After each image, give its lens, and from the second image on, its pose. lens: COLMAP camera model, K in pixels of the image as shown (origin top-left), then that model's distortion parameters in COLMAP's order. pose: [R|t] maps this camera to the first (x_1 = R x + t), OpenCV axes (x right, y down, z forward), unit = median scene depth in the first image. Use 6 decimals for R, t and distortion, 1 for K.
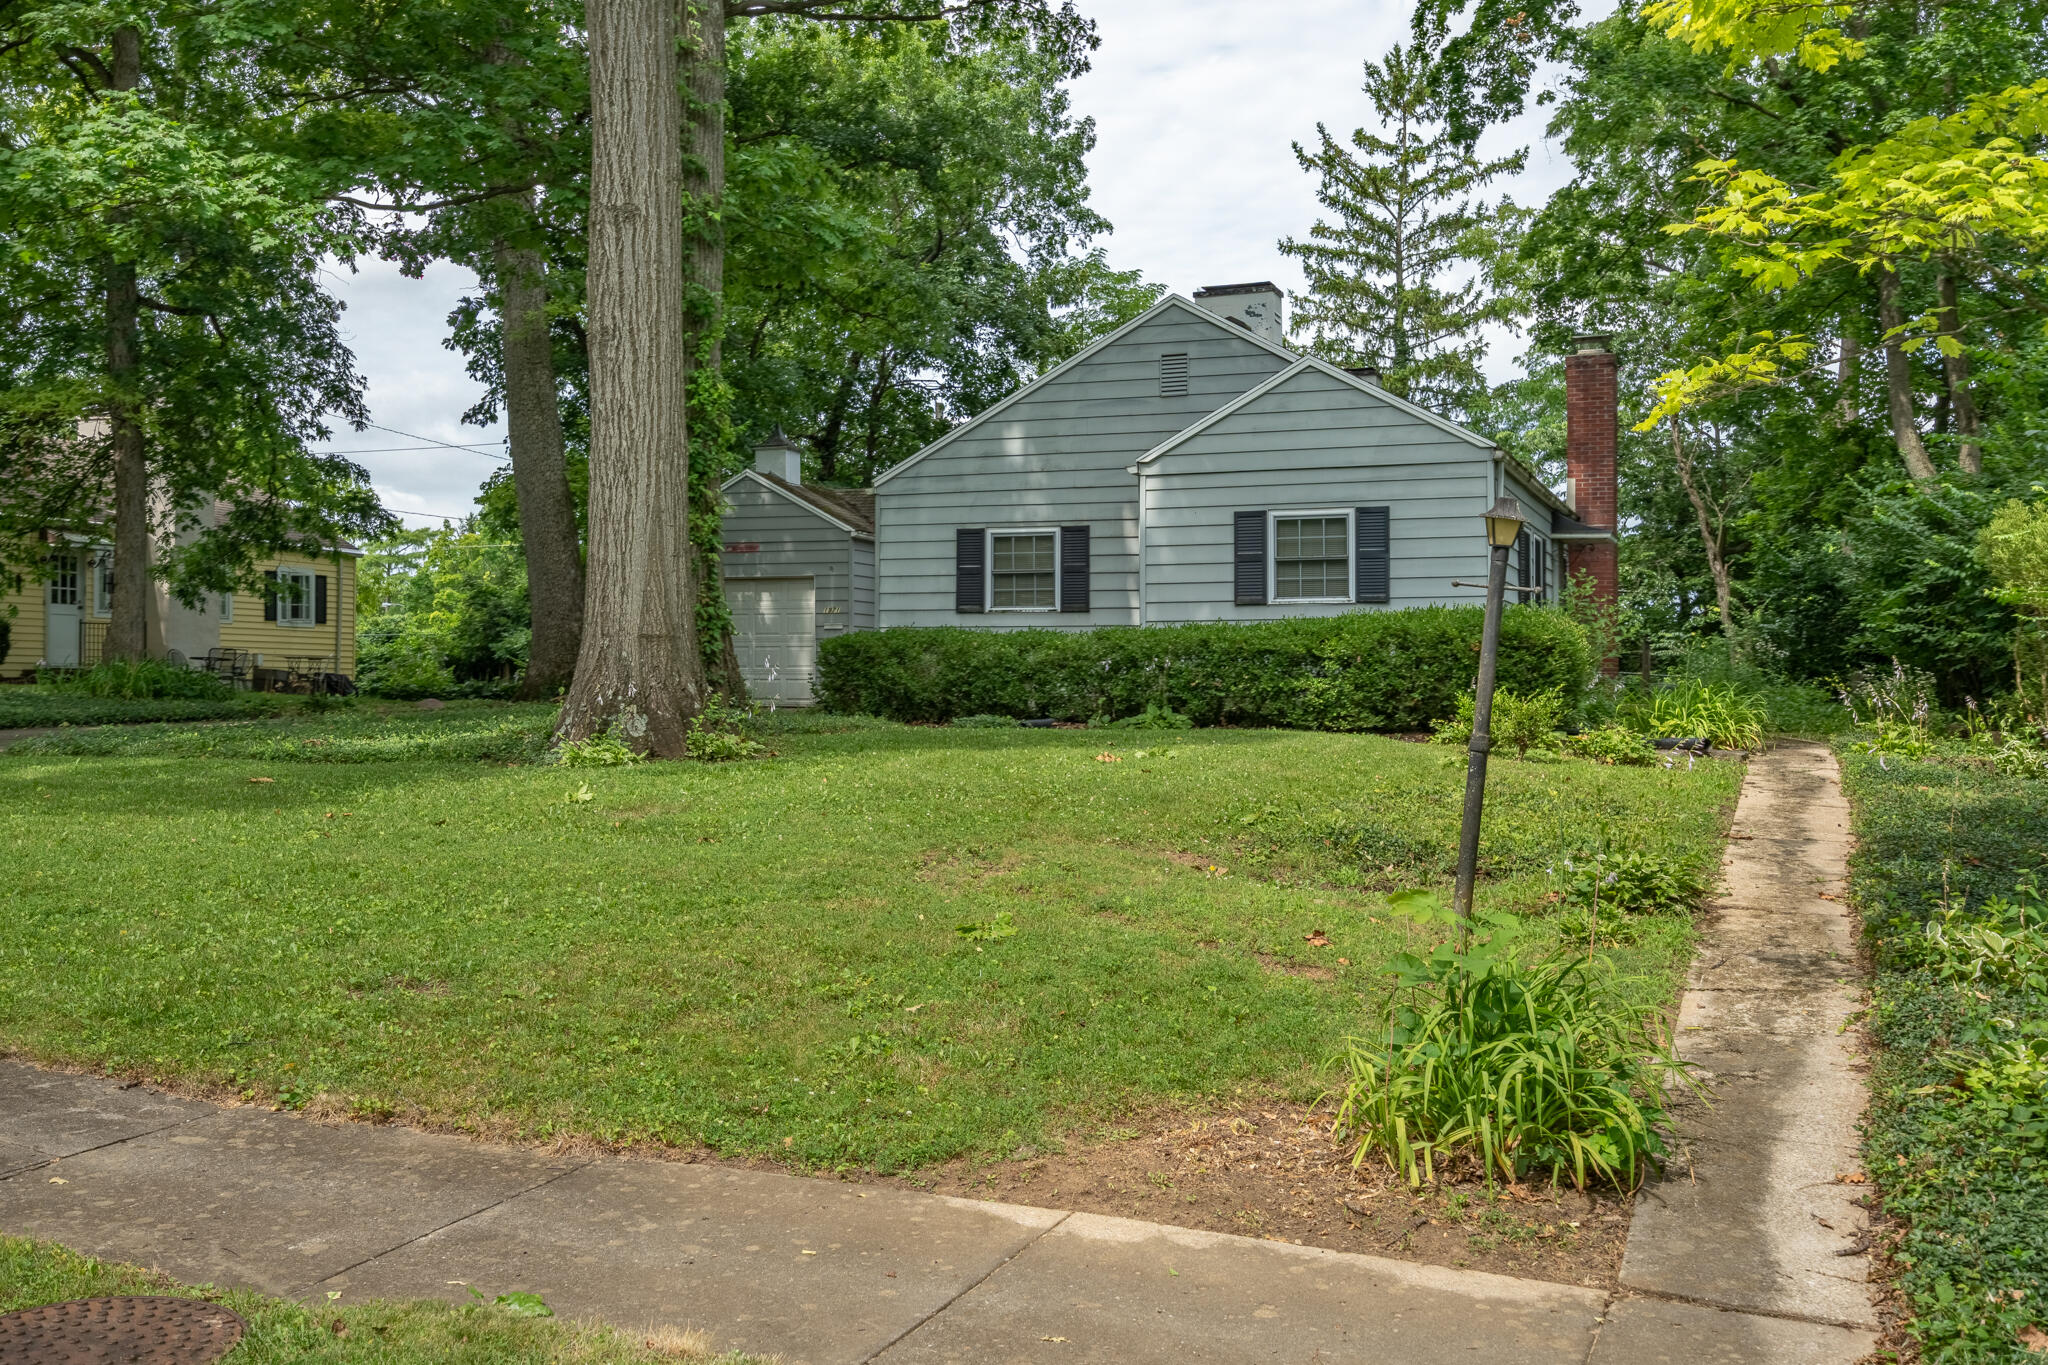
lens RADIAL K [[2067.9, 0, 1008.0], [0, 2067.9, 682.5], [0, 0, 1]] dist [0.018632, 0.000000]
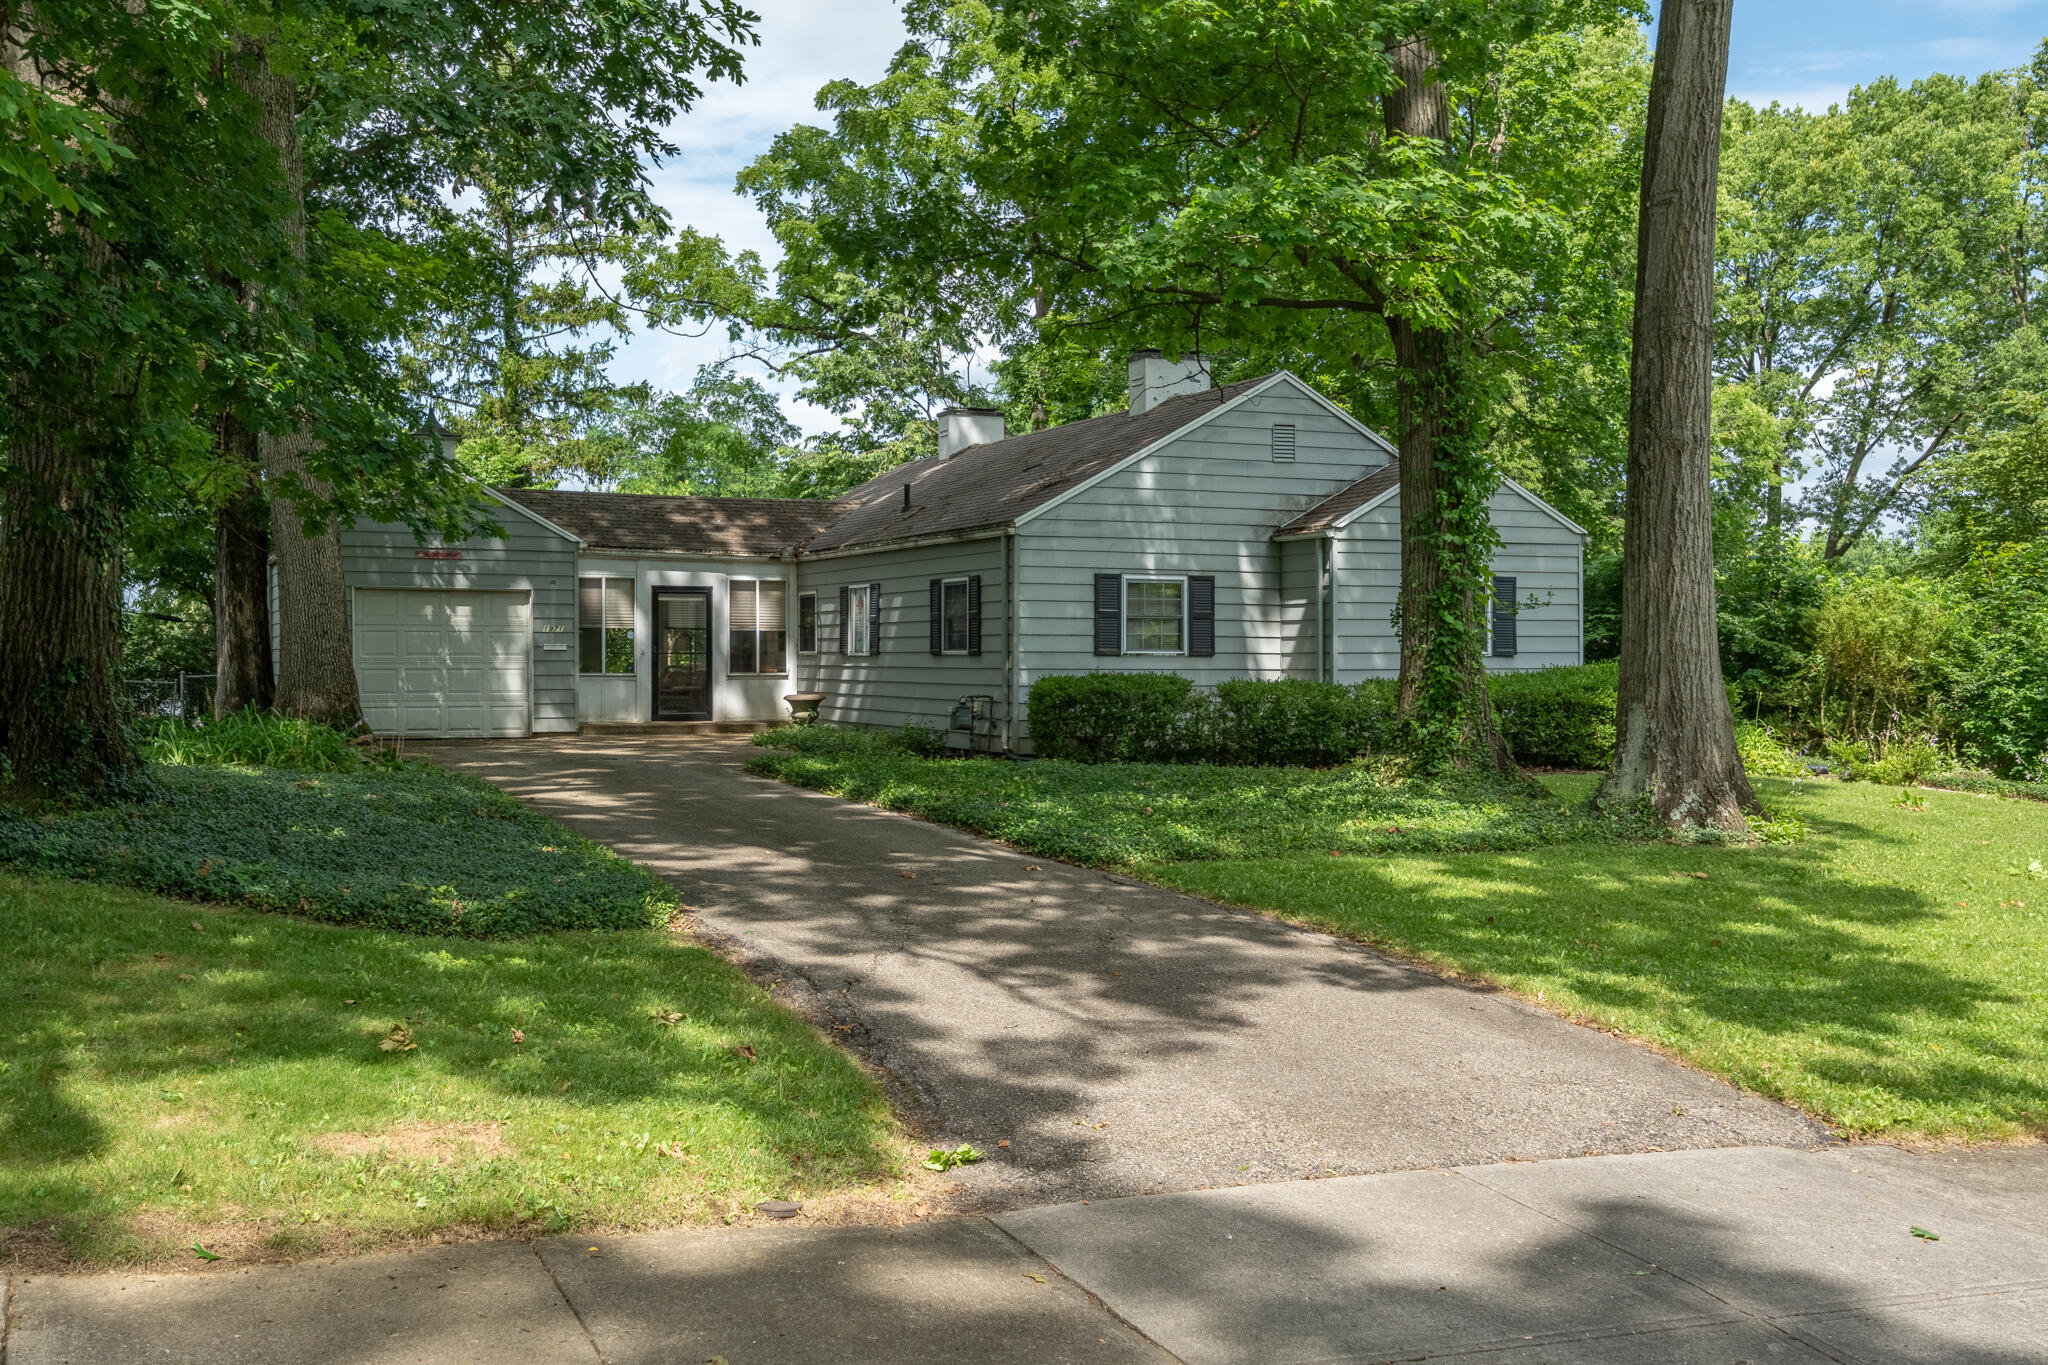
lens RADIAL K [[2061.8, 0, 1030.1], [0, 2061.8, 687.2], [0, 0, 1]] dist [0.000114, 0.000000]
pose [[0.718500, -0.008844, 0.695471, -0.787705], [-0.004686, 0.999835, 0.017555, -0.037132], [-0.695512, -0.015872, 0.718339, 0.301379]]
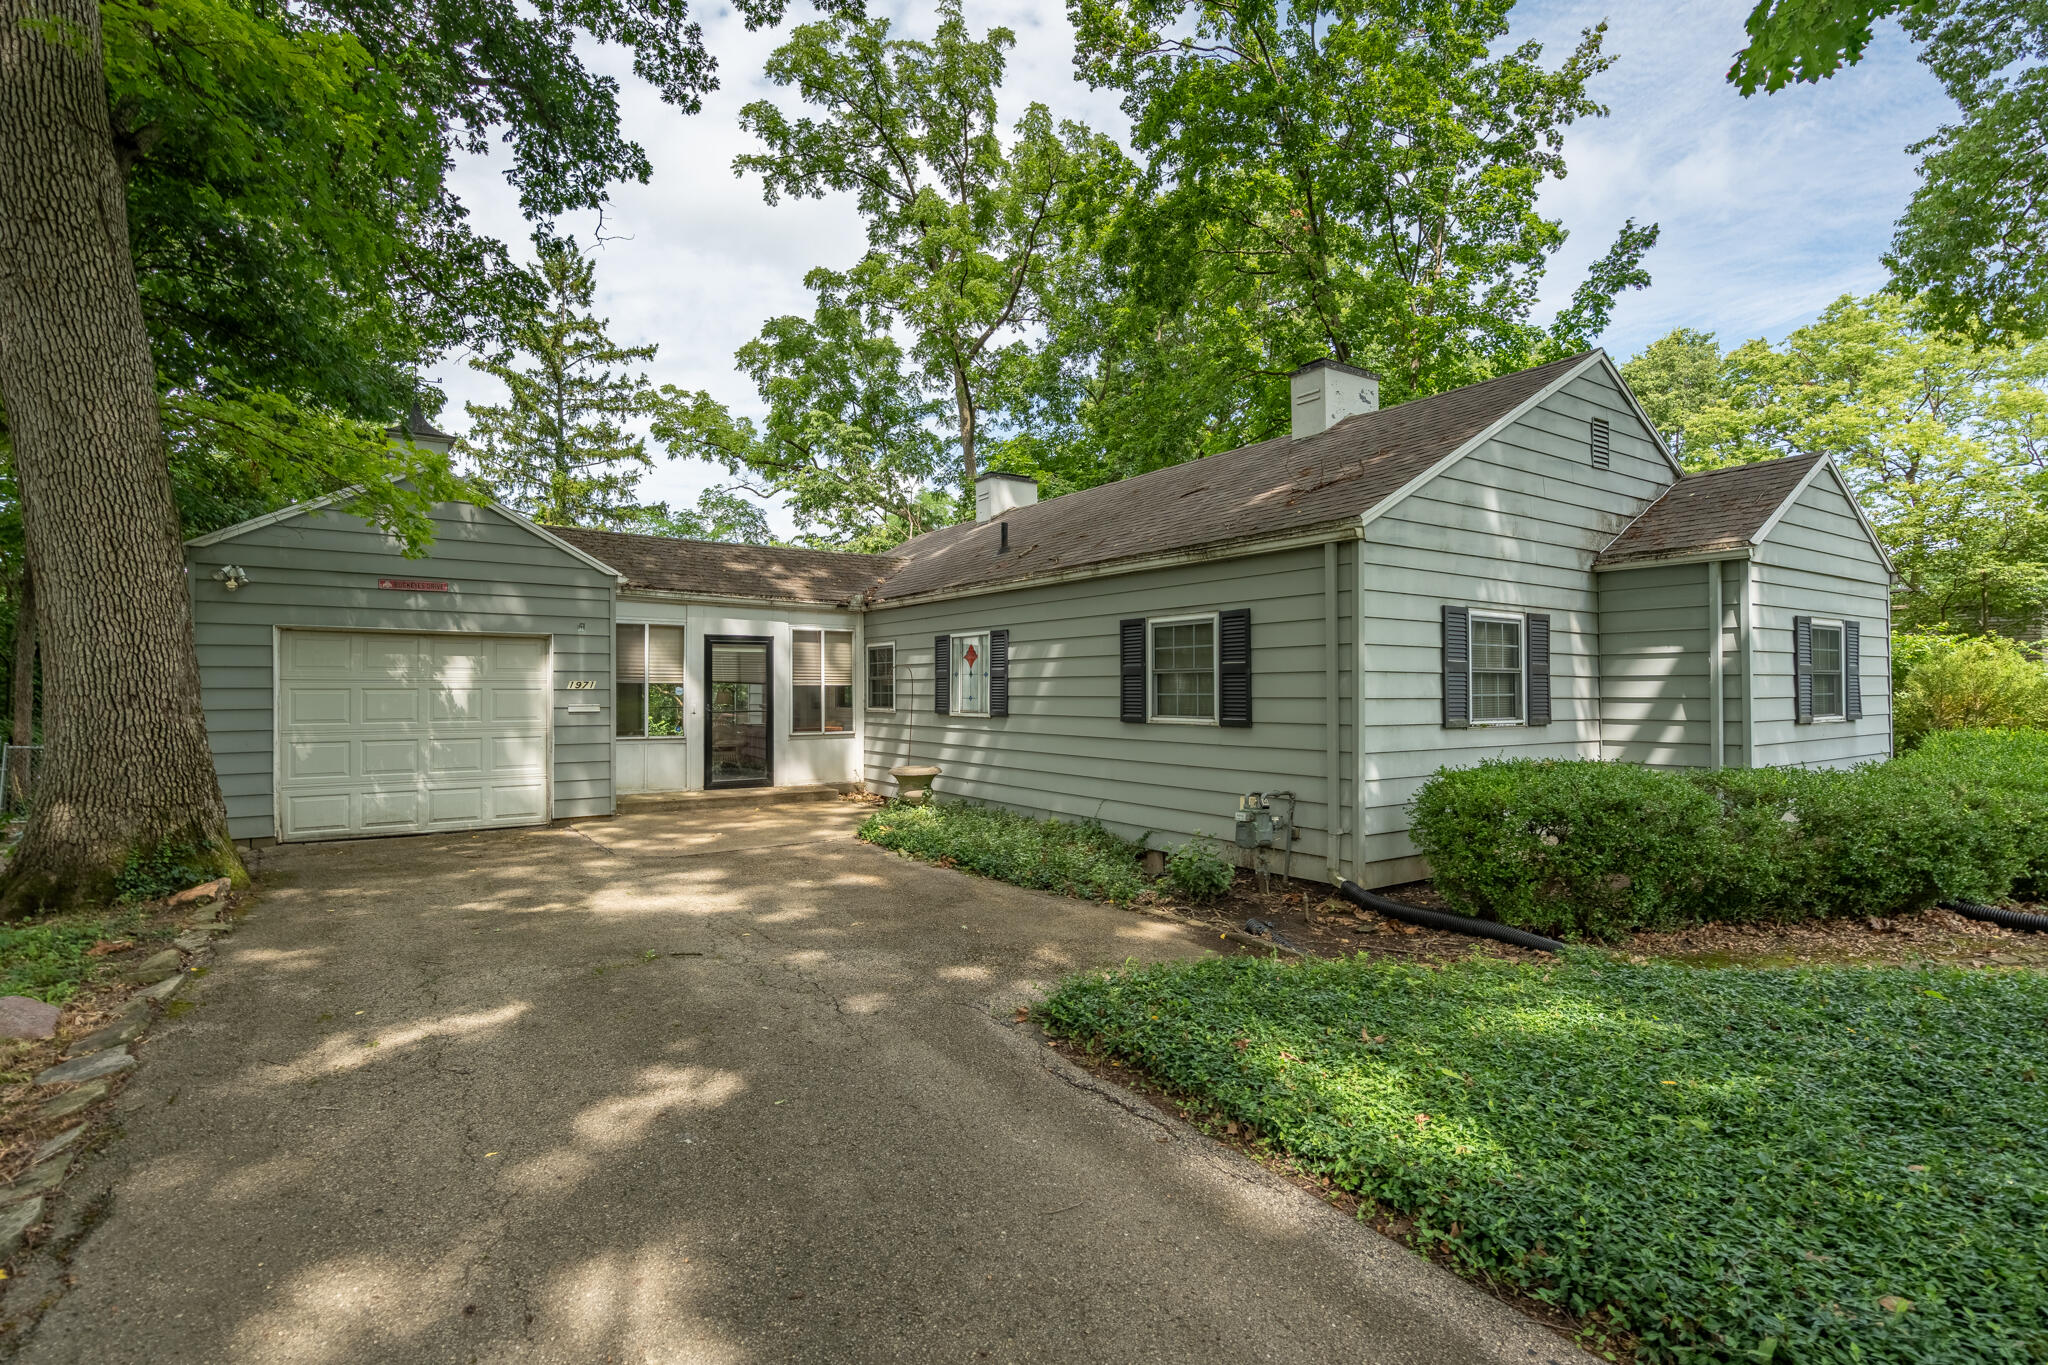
lens RADIAL K [[980.1, 0, 1031.4], [0, 980.1, 686.3], [0, 0, 1]] dist [0.005688, -0.000331]
pose [[0.575377, 0.003901, 0.817879, -0.380873], [-0.003074, 0.999992, -0.002607, -0.048320], [-0.817883, -0.001014, 0.575384, 0.962851]]
